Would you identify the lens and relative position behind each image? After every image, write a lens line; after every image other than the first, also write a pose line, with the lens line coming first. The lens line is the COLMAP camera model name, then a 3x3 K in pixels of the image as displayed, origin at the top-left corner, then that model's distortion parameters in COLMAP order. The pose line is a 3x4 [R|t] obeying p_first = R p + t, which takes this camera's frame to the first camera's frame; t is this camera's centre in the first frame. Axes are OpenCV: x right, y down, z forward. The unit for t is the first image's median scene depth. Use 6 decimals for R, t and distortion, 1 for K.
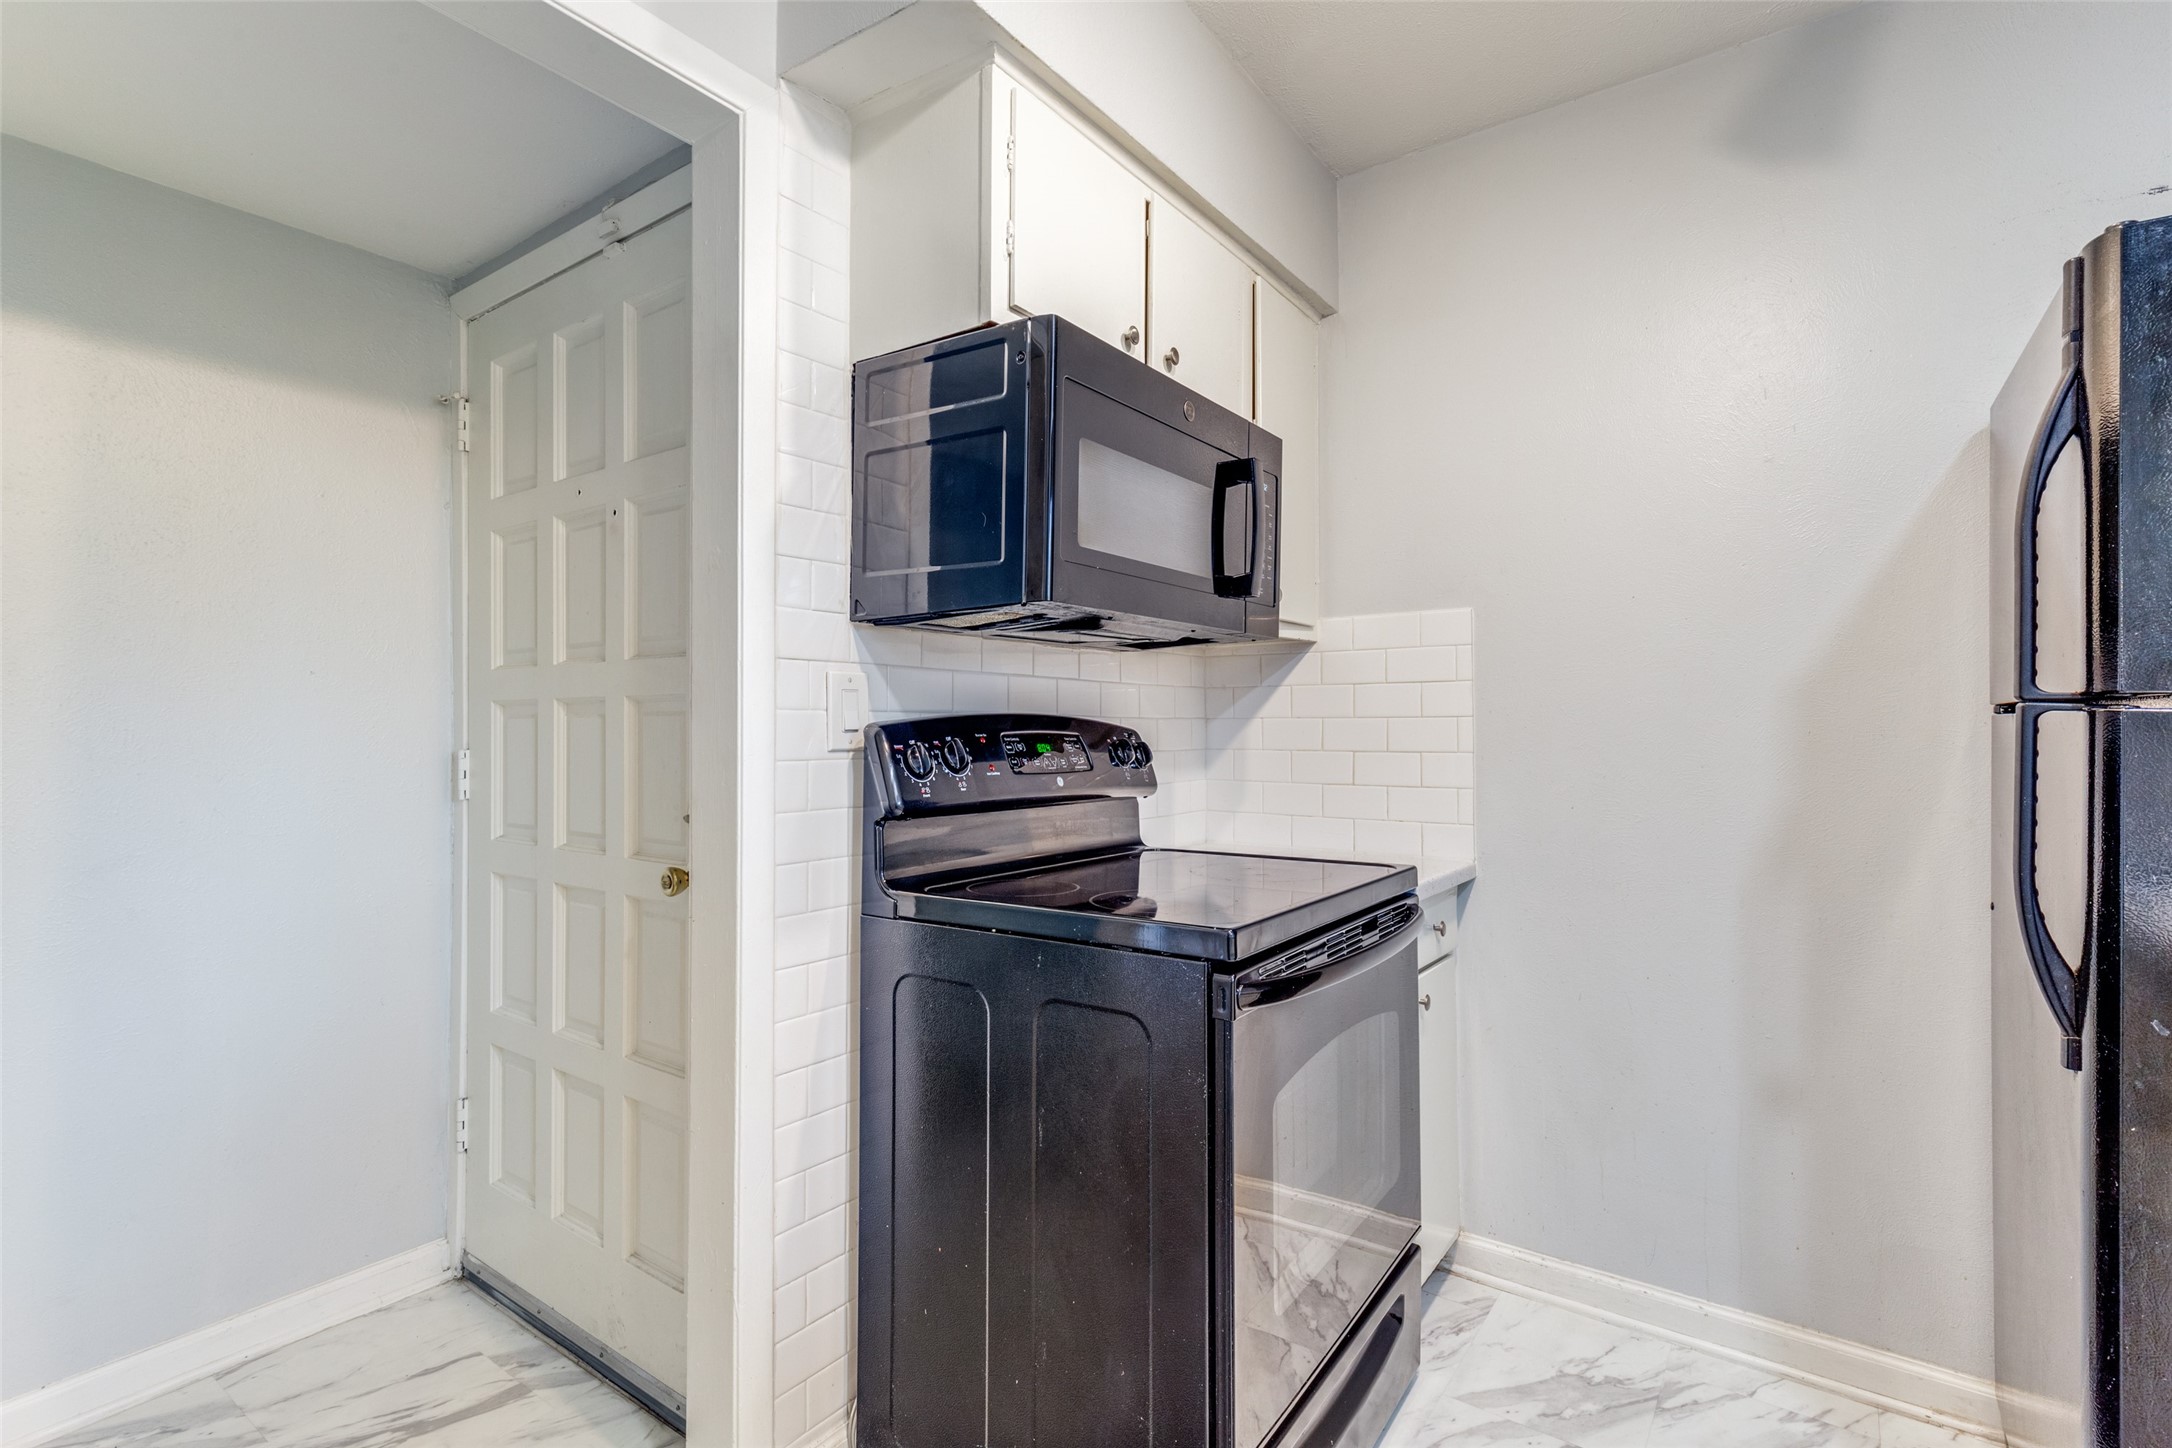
lens RADIAL K [[1013.0, 0, 1089.0], [0, 1013.0, 708.7], [0, 0, 1]] dist [0.013508, -0.004079]
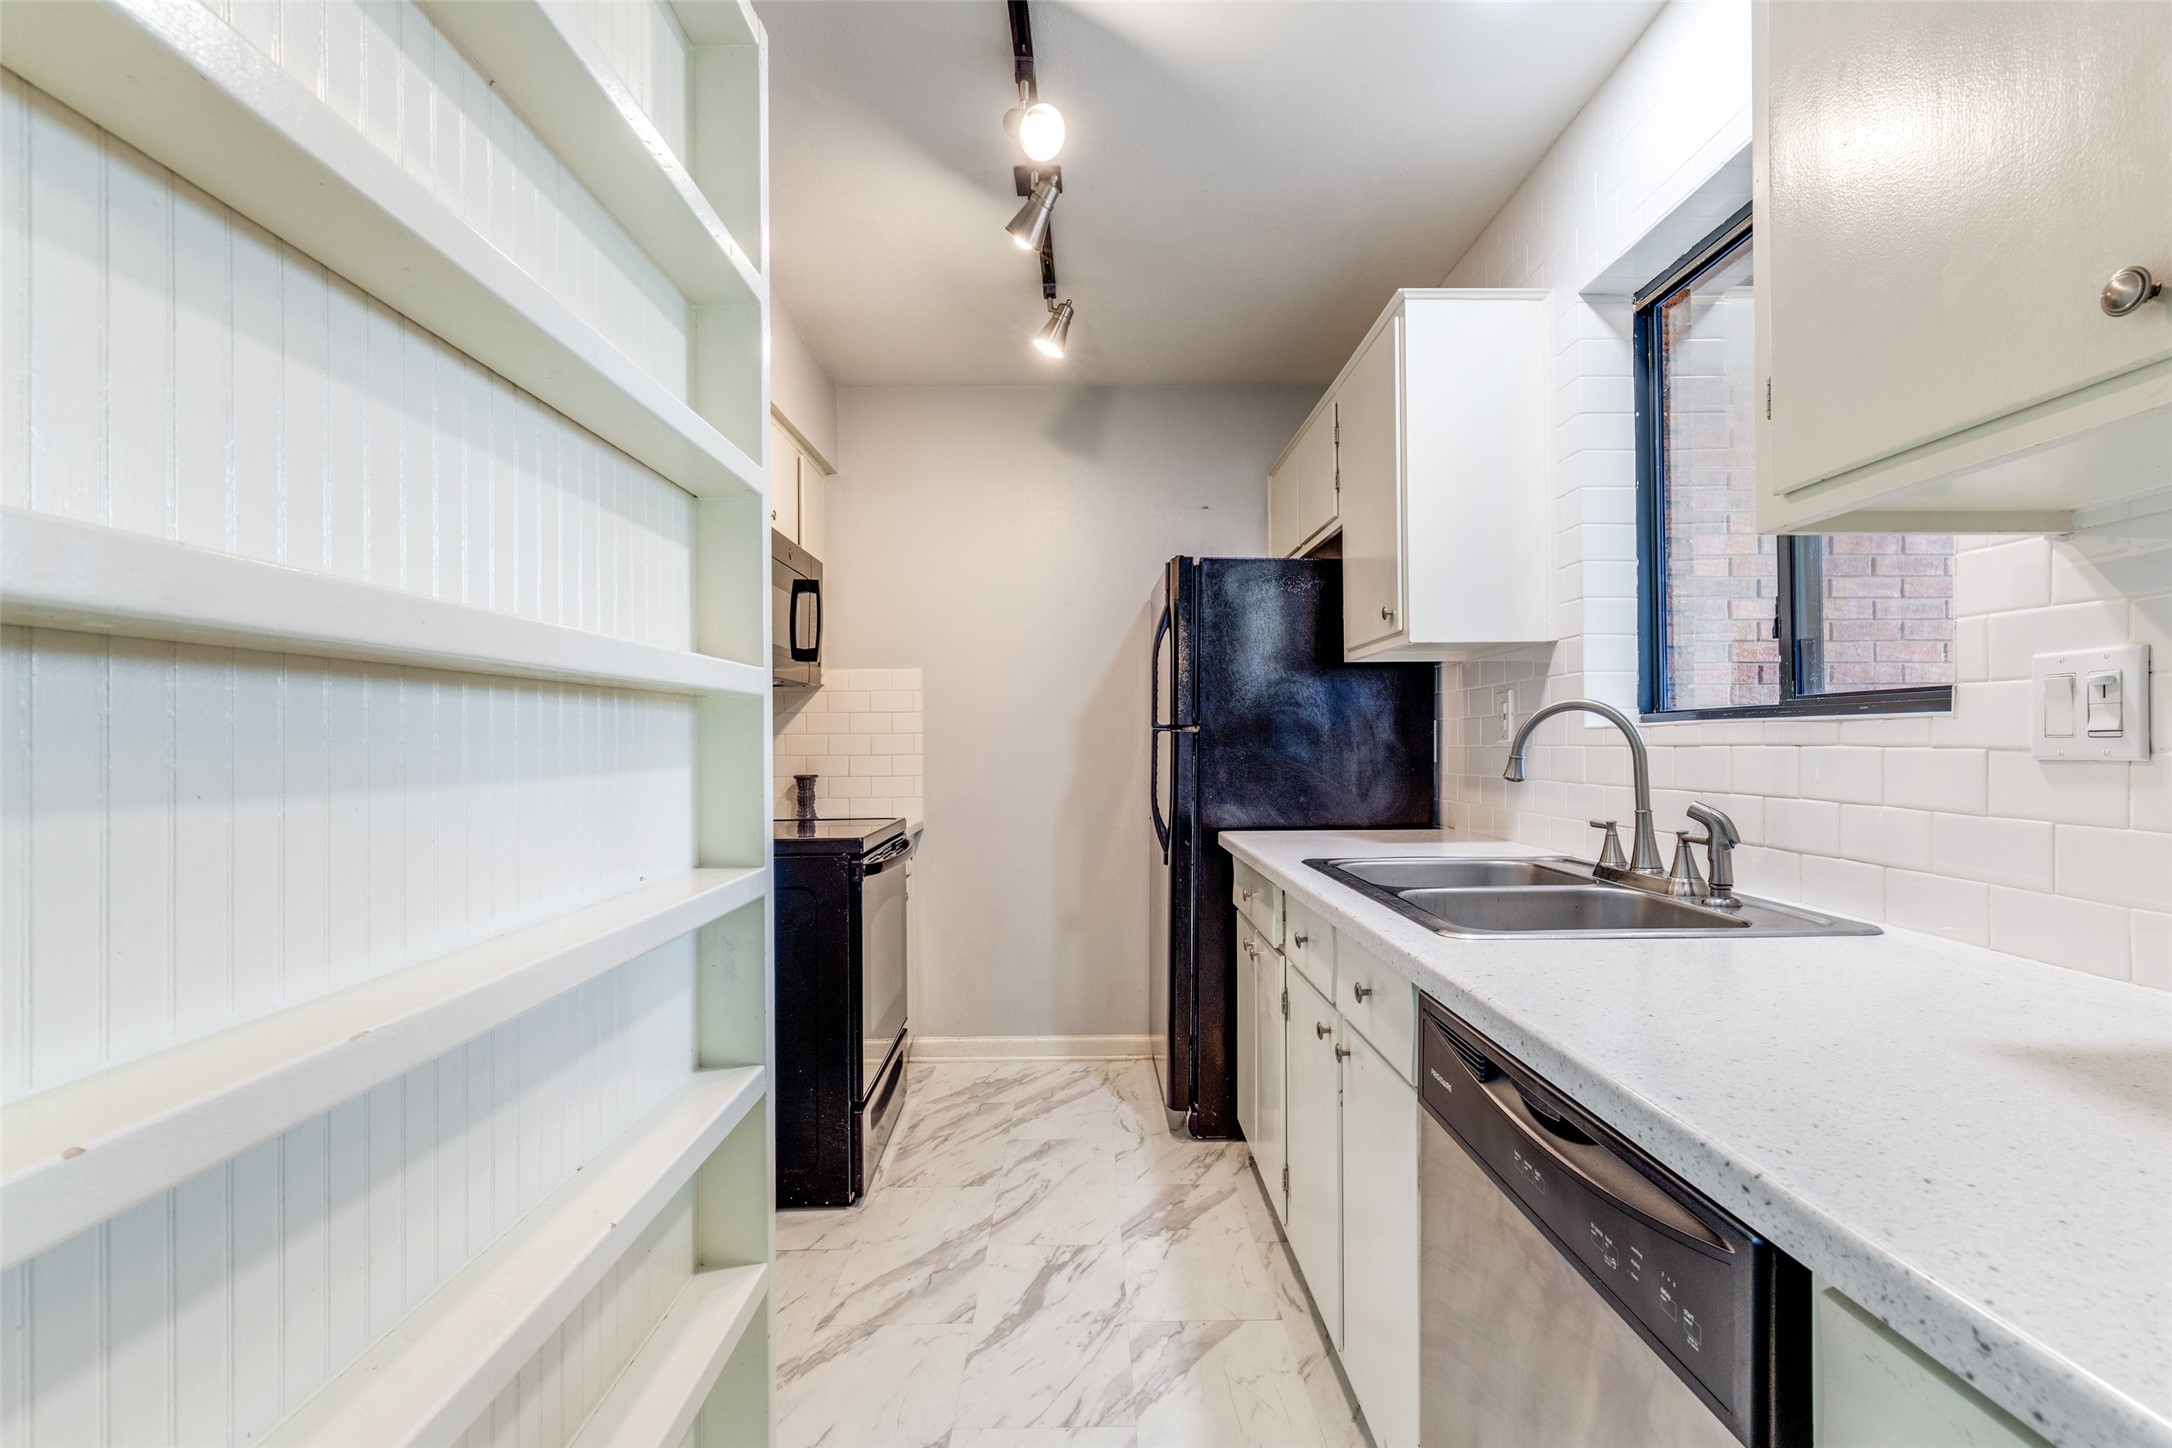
lens RADIAL K [[1013.0, 0, 1084.0], [0, 1013.0, 744.8], [0, 0, 1]] dist [0.013508, -0.004079]
pose [[0.806607, -0.006911, 0.591047, -0.474675], [-0.003932, 0.999847, 0.017057, -0.004019], [-0.591075, -0.016082, 0.806457, -0.615410]]
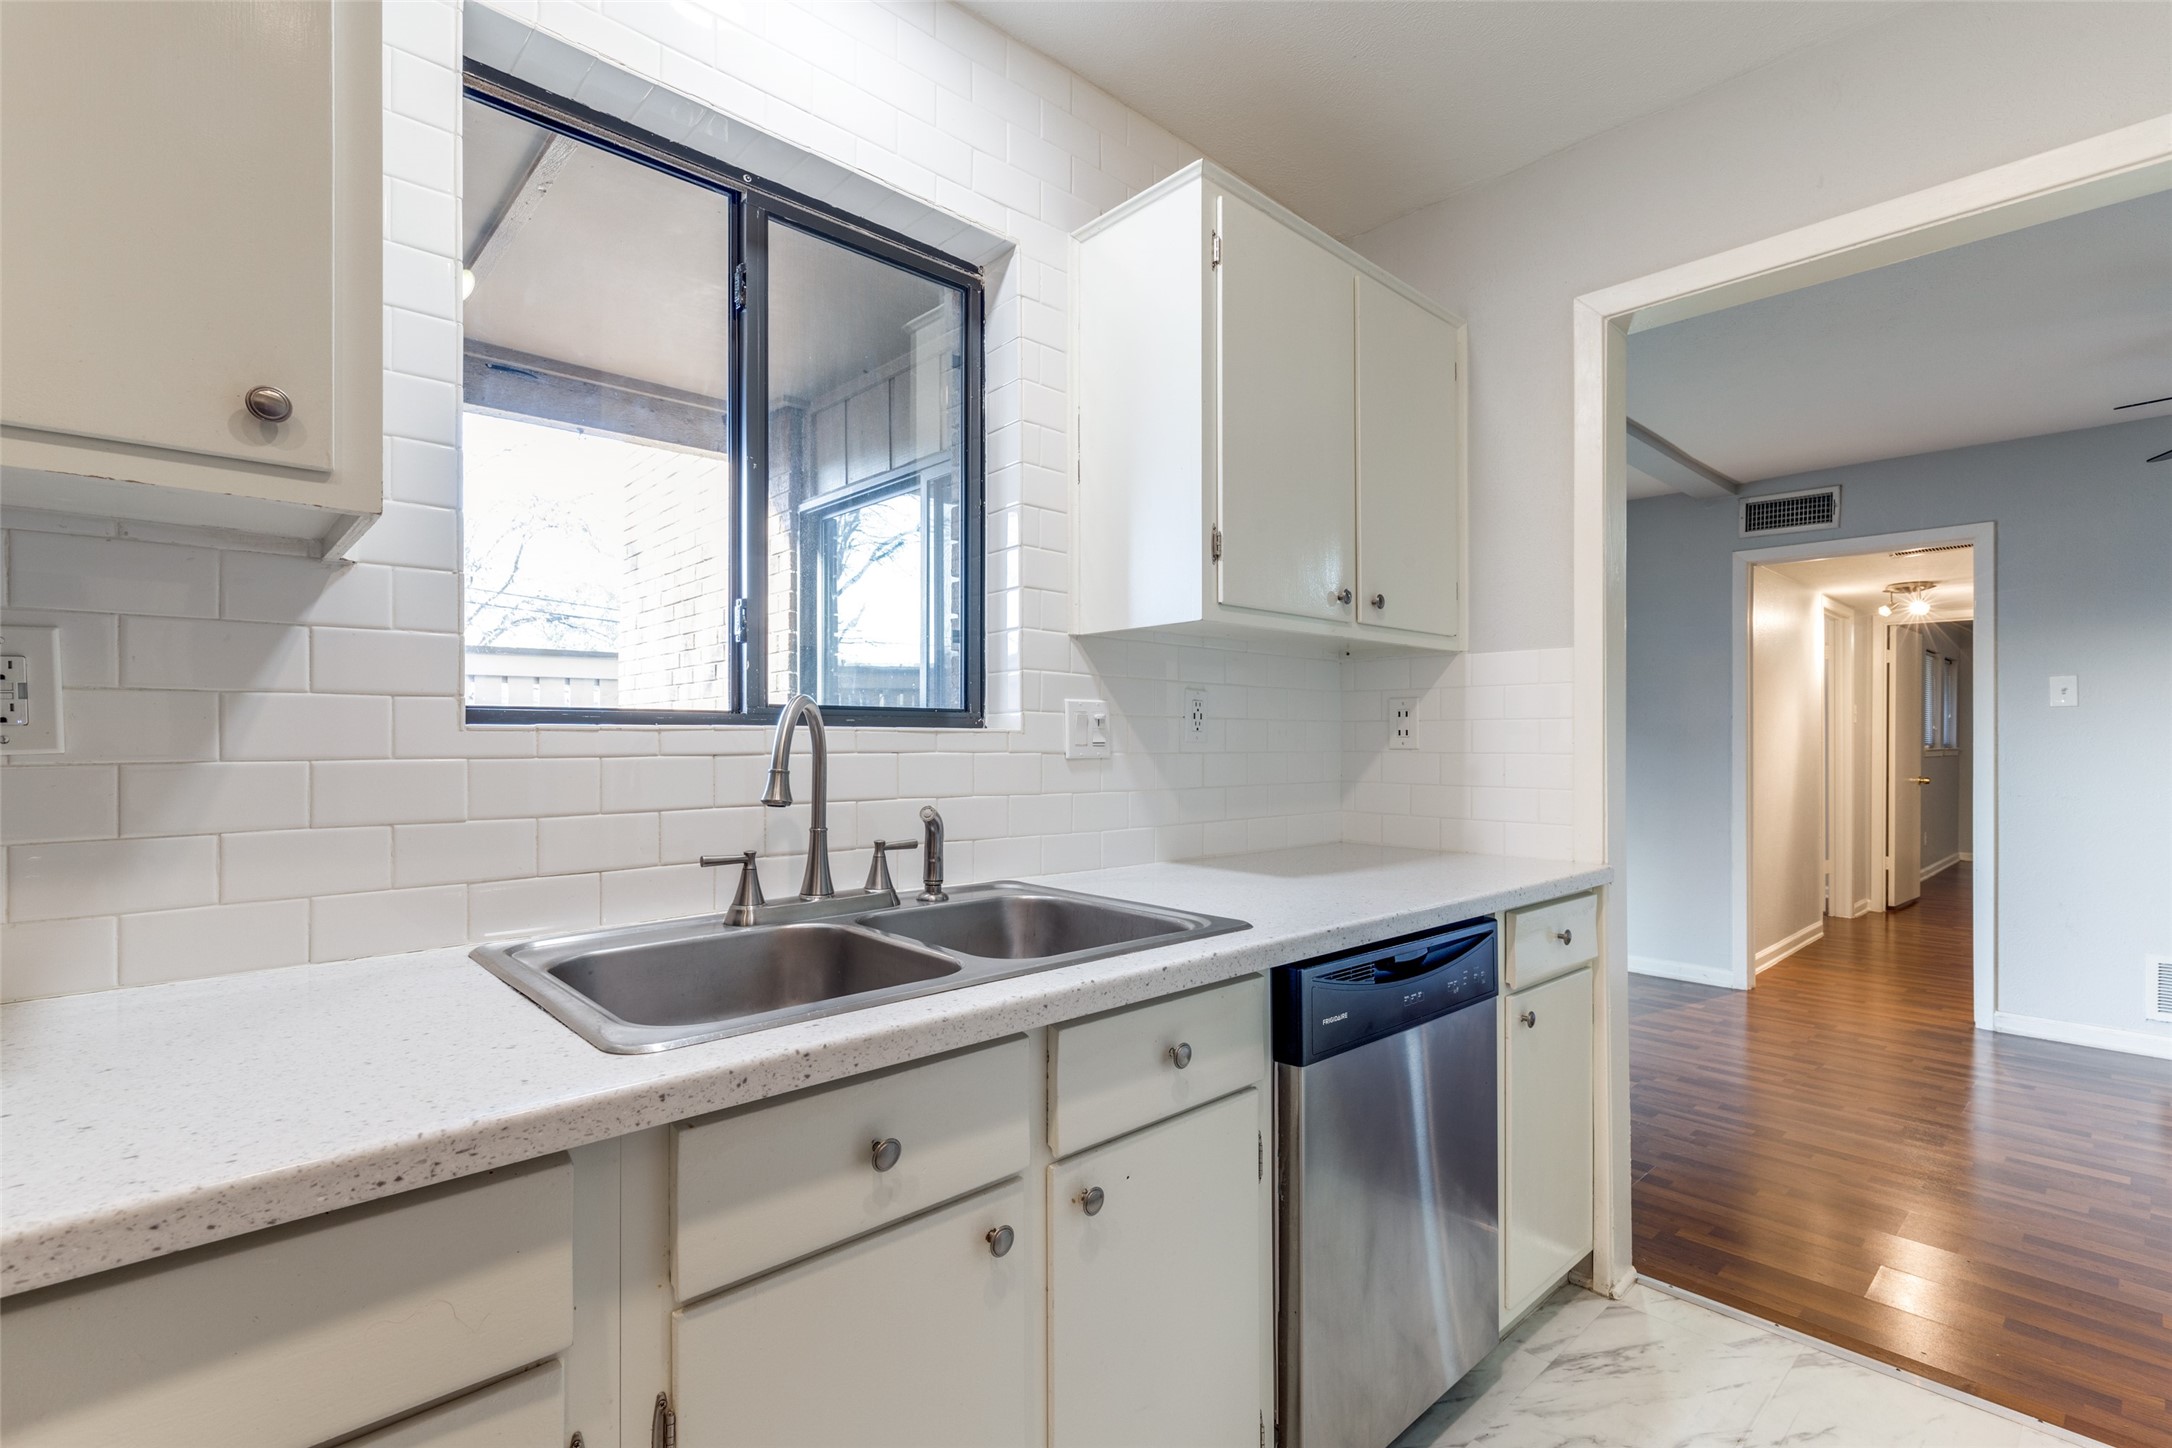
lens RADIAL K [[1013.0, 0, 1085.0], [0, 1013.0, 740.1], [0, 0, 1]] dist [0.013508, -0.004079]
pose [[-0.981860, -0.001219, 0.189606, 0.118313], [-0.004792, 0.999820, -0.018385, 0.013103], [-0.189549, -0.018960, -0.981688, 0.573454]]
